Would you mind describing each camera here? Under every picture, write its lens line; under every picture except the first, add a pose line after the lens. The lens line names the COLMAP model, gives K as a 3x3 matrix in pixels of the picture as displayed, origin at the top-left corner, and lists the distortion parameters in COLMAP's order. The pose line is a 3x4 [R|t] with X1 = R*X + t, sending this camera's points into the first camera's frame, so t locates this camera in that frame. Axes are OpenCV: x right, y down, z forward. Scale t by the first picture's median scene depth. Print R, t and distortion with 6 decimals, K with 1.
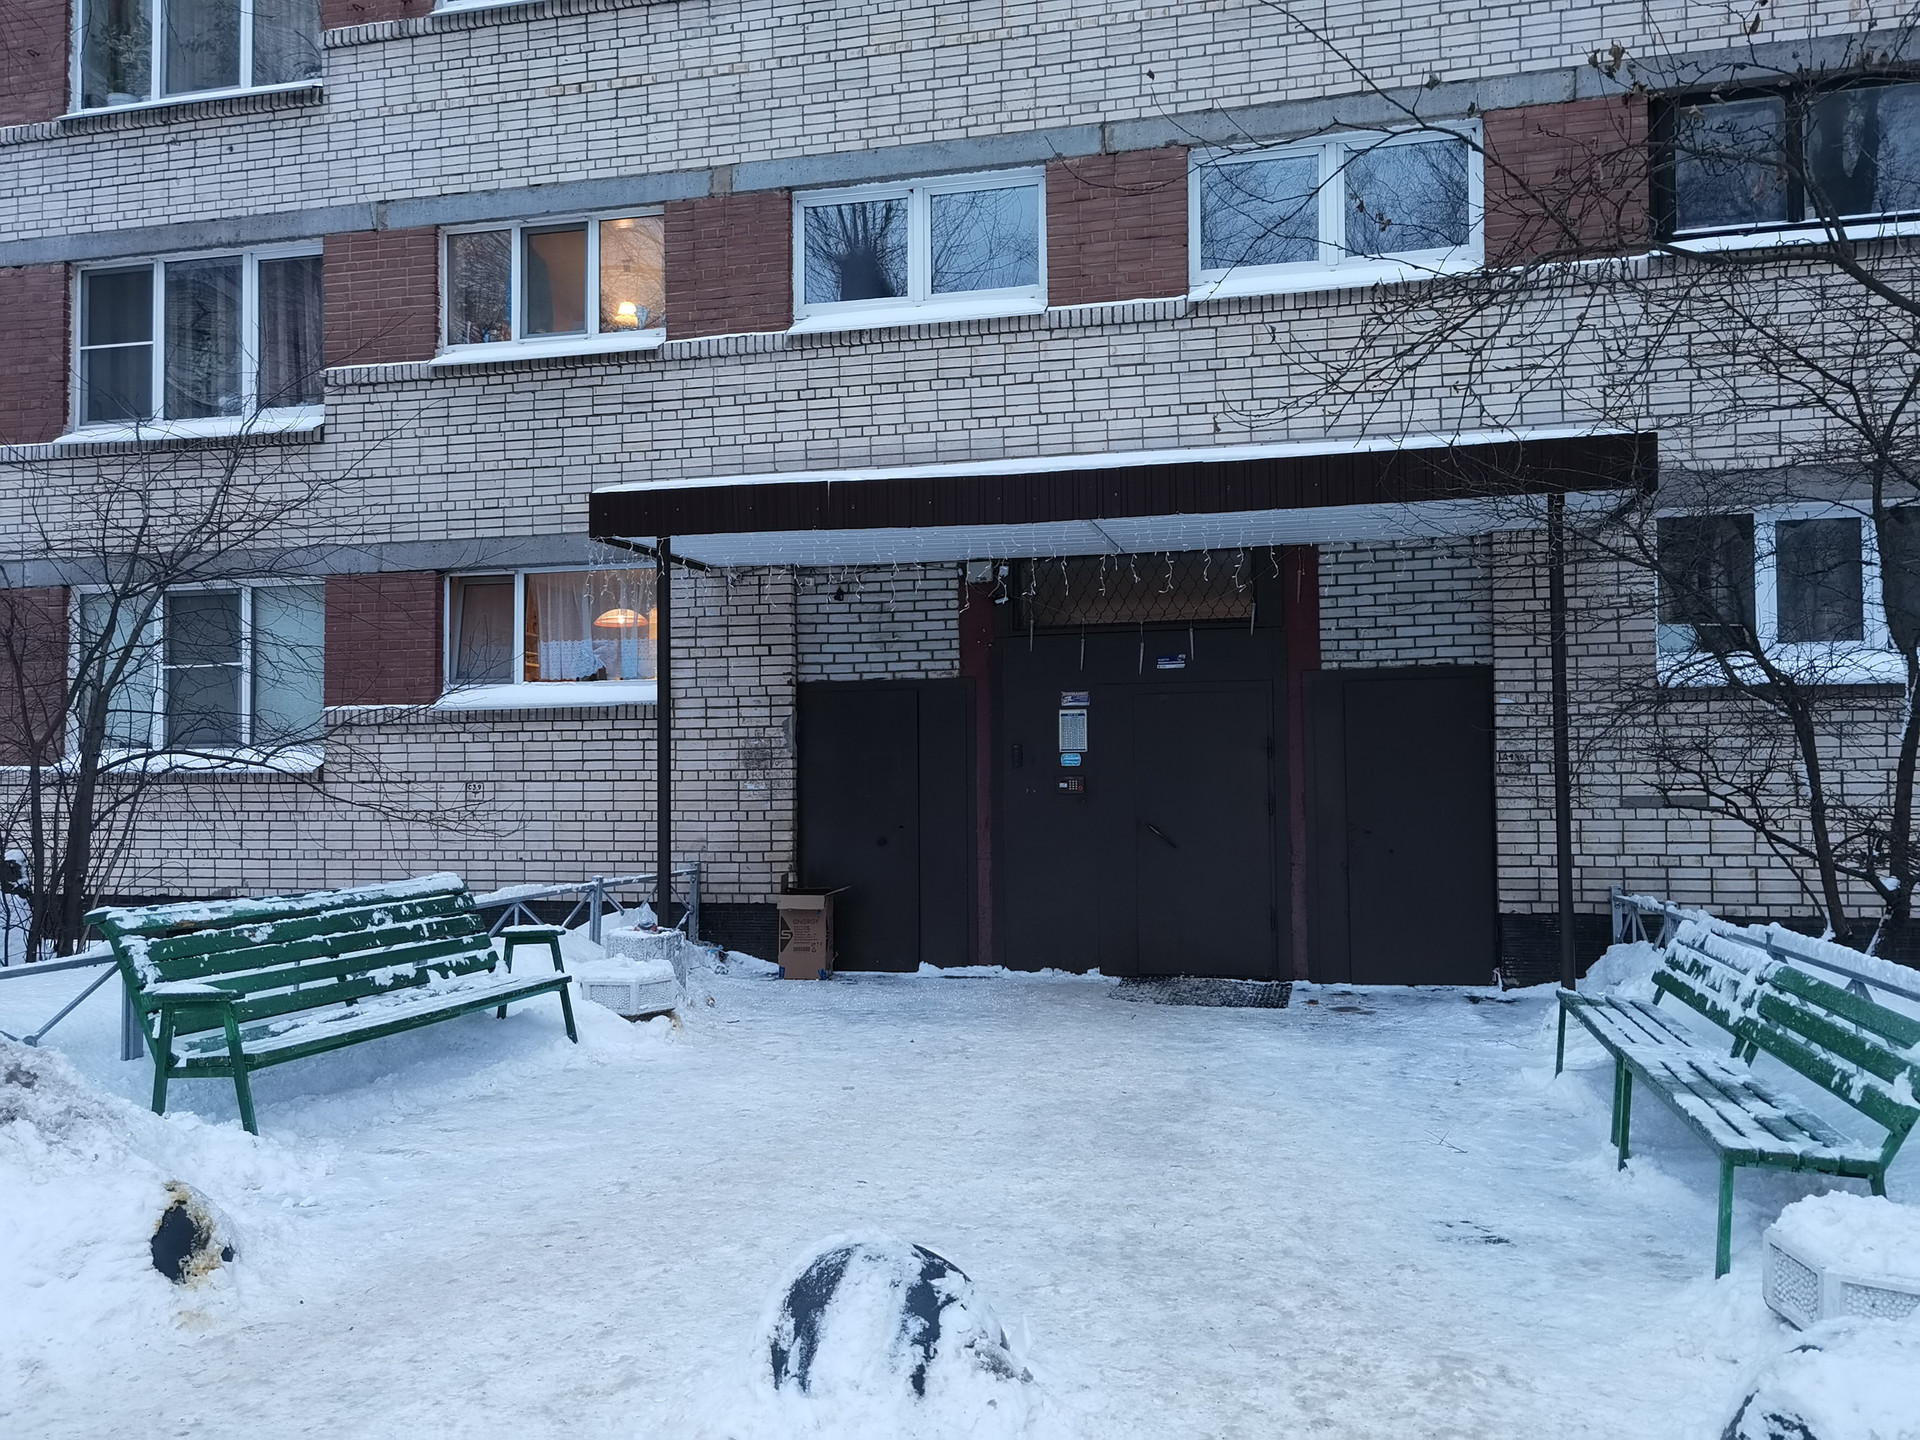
lens RADIAL K [[1554.2, 0, 909.9], [0, 1554.2, 719.1], [0, 0, 1]] dist [0.001448, -0.113776]
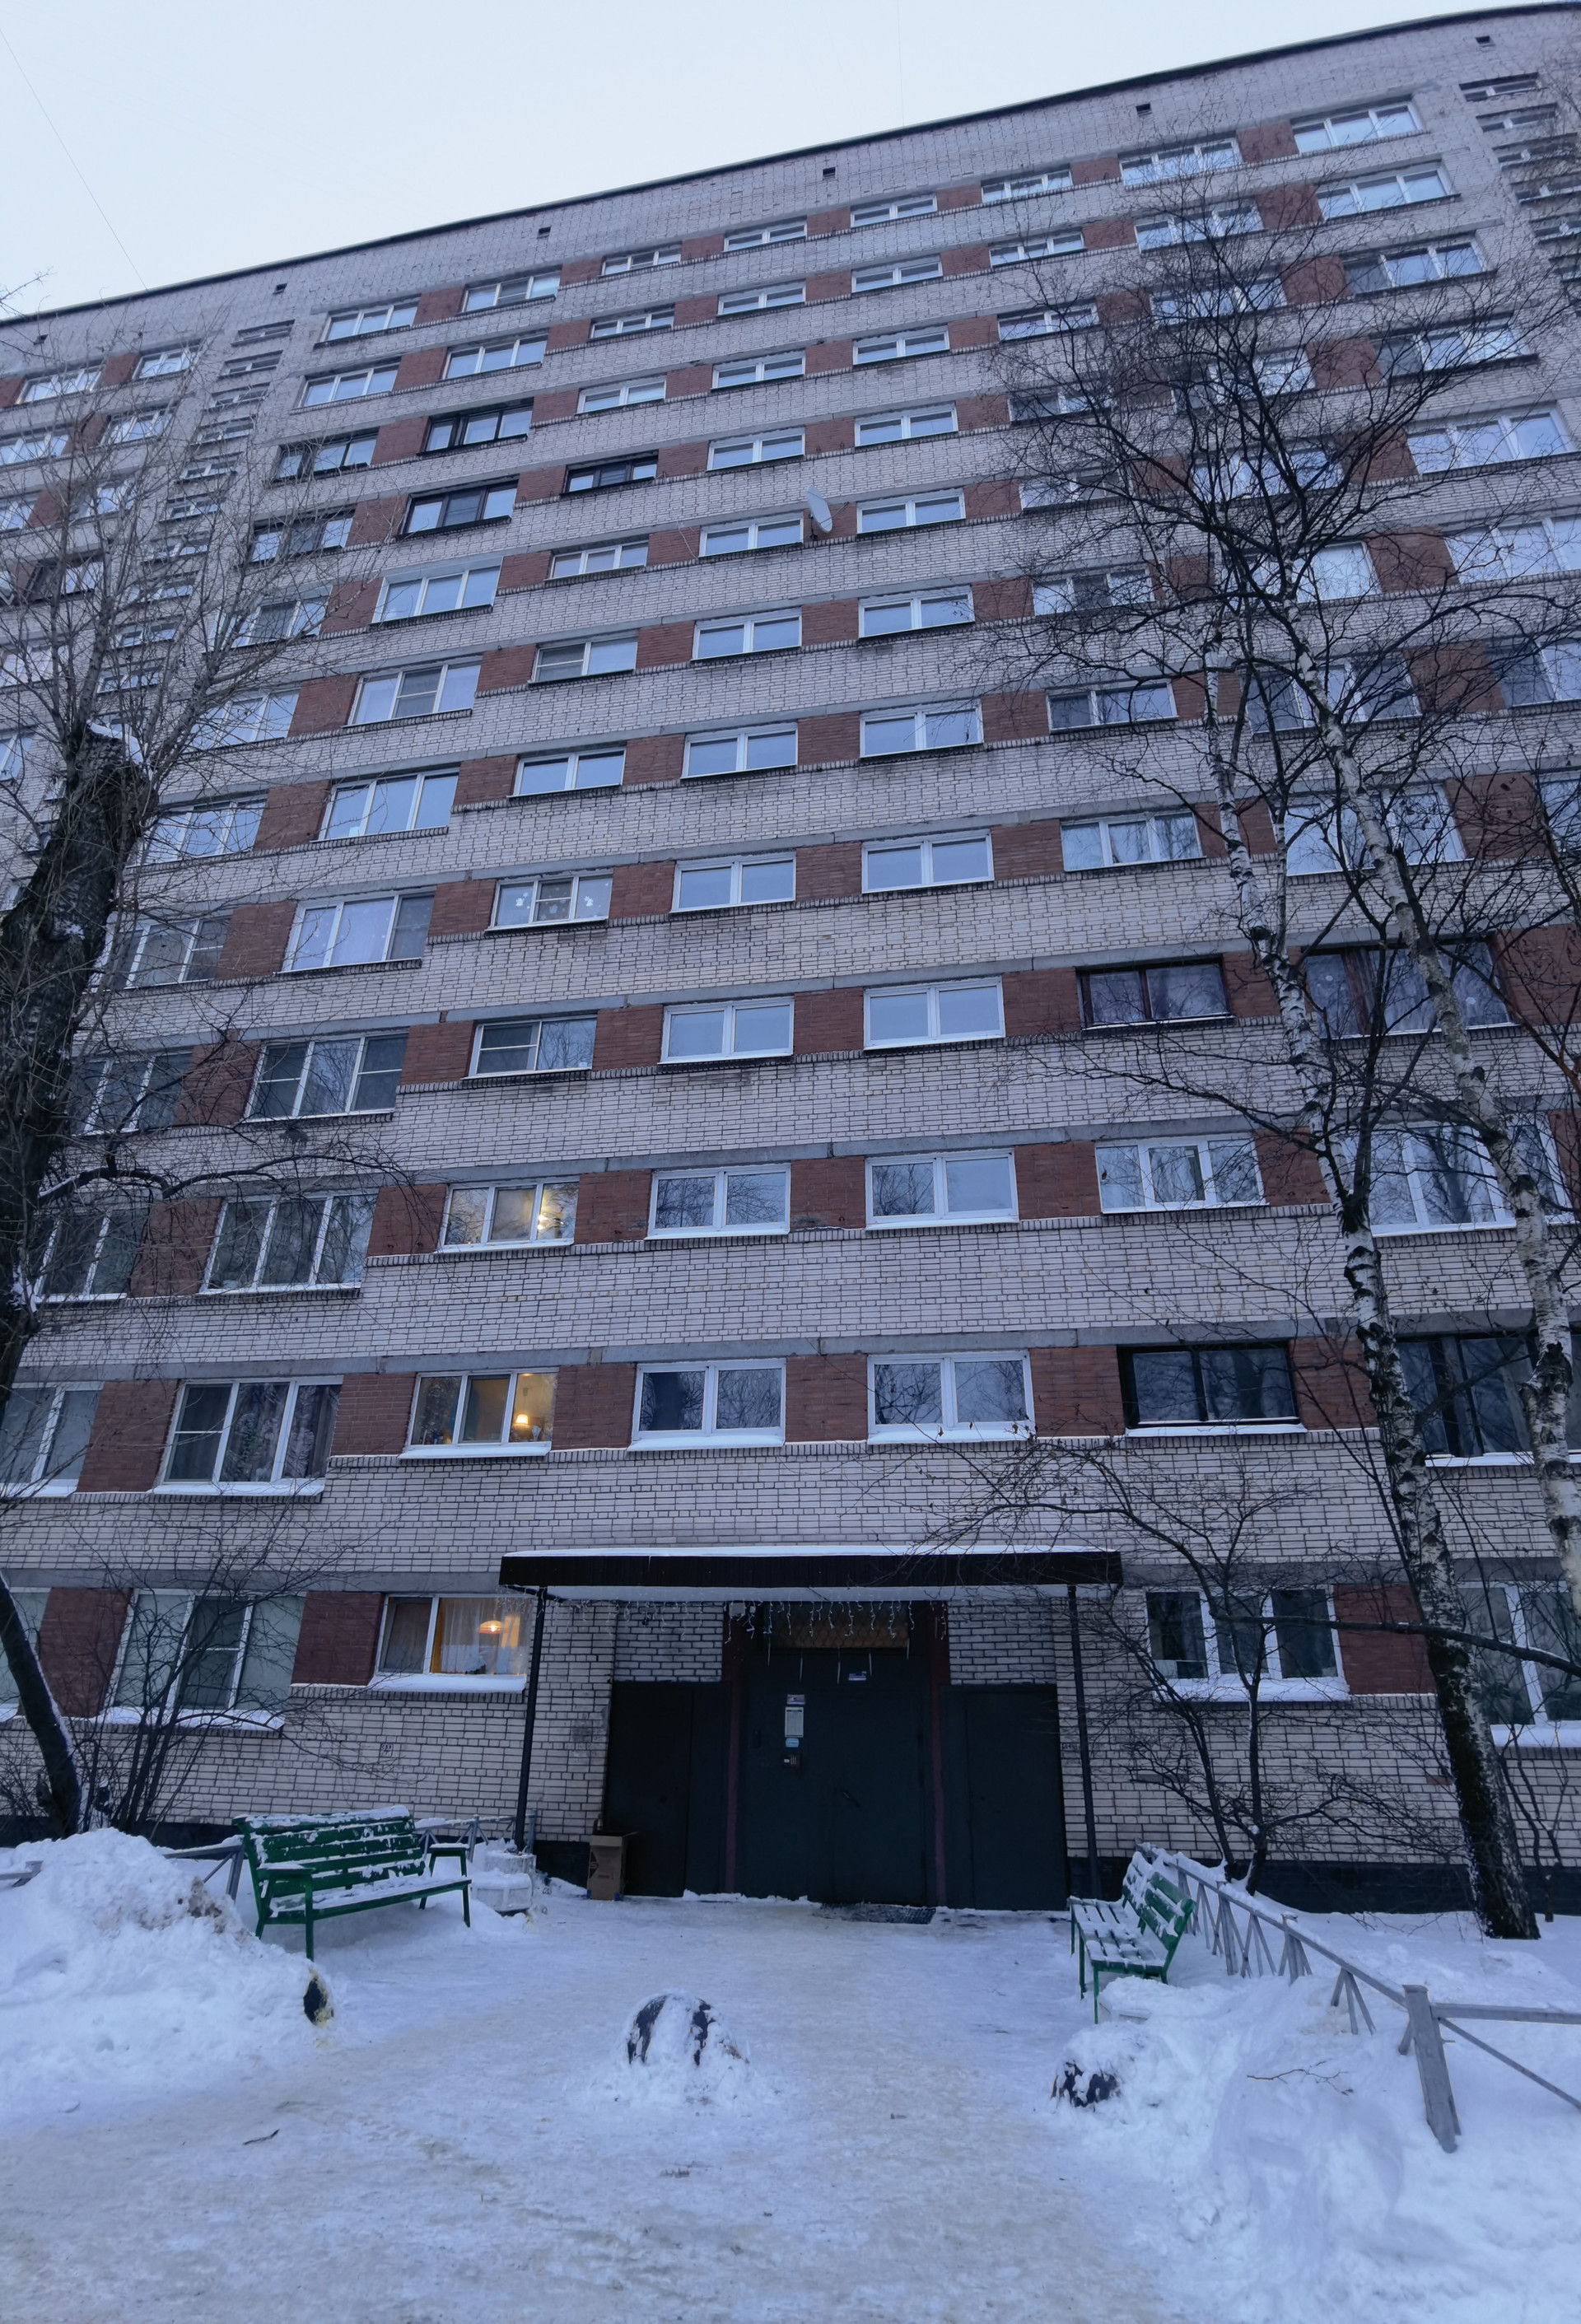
lens RADIAL K [[1205.6, 0, 781.5], [0, 1205.6, 1162.2], [0, 0, 1]] dist [-0.059231, 0.029995]
pose [[0.995986, 0.060475, 0.065998, -0.018780], [-0.028195, 0.911692, -0.409905, -0.012875], [-0.084958, 0.406399, 0.909737, -0.310595]]
